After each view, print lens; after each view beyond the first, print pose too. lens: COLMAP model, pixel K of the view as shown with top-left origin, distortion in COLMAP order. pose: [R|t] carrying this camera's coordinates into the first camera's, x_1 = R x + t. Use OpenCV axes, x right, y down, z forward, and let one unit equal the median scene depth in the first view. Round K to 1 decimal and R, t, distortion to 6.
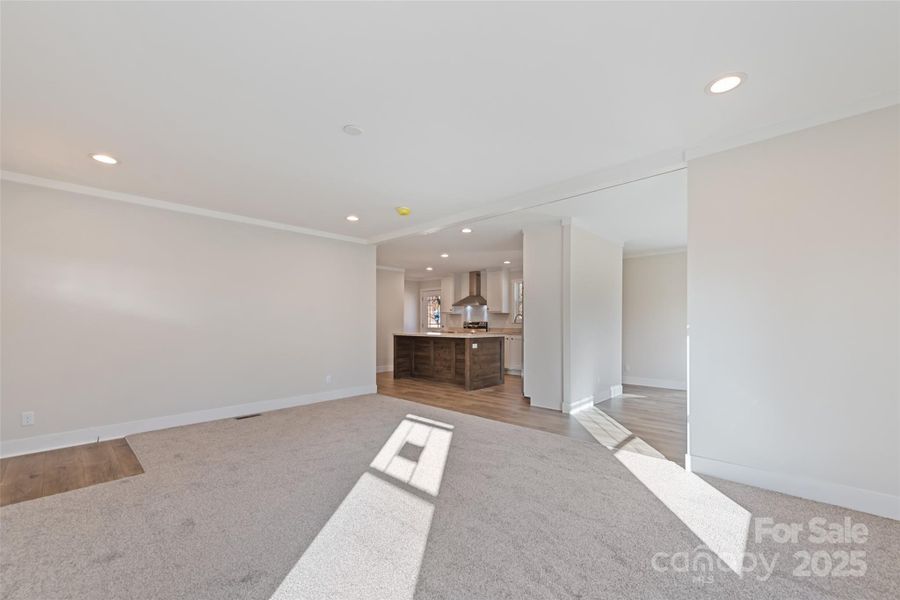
lens RADIAL K [[365.6, 0, 448.9], [0, 365.6, 320.0], [0, 0, 1]] dist [0.000914, 0.000114]
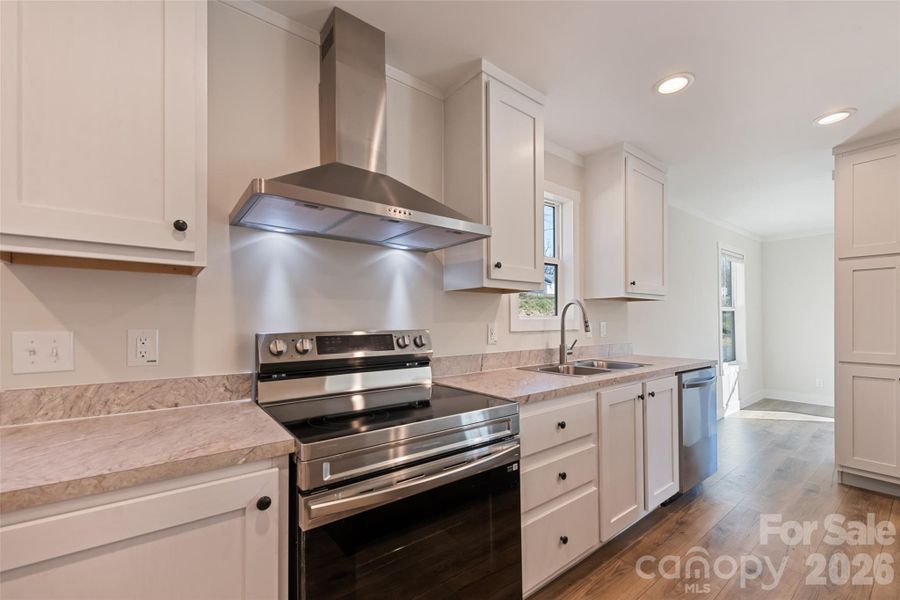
lens RADIAL K [[365.6, 0, 448.9], [0, 365.6, 320.0], [0, 0, 1]] dist [0.000914, 0.000114]
pose [[0.161187, -0.002748, 0.986920, -0.090546], [-0.001731, 0.999994, 0.003067, -0.001147], [-0.986922, -0.002203, 0.161181, 0.944407]]
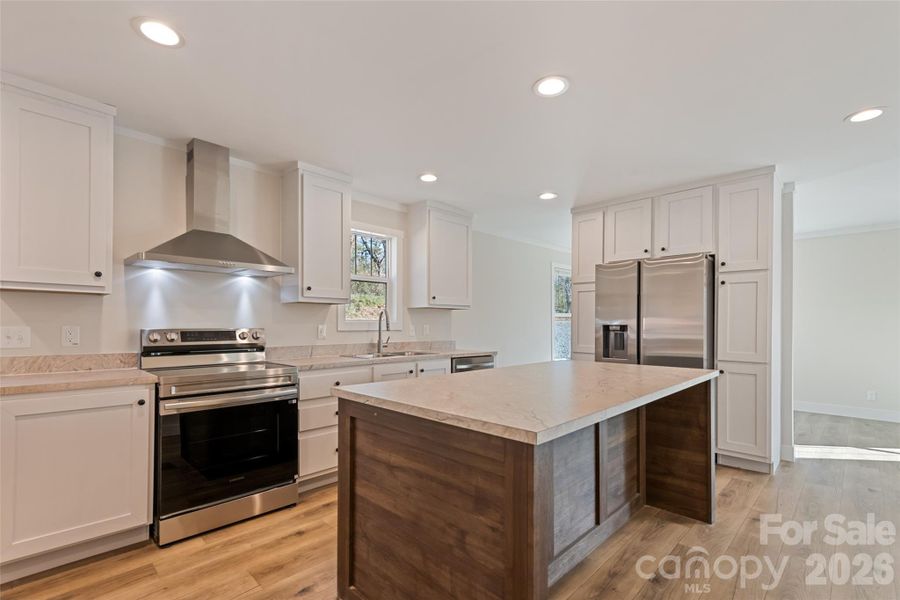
lens RADIAL K [[406.2, 0, 453.4], [0, 406.2, 322.8], [0, 0, 1]] dist [0.000767, 0.000101]
pose [[0.008908, -0.003212, 0.999955, -0.237639], [-0.010517, 0.999939, 0.003306, -0.002764], [-0.999905, -0.010546, 0.008873, 0.825561]]
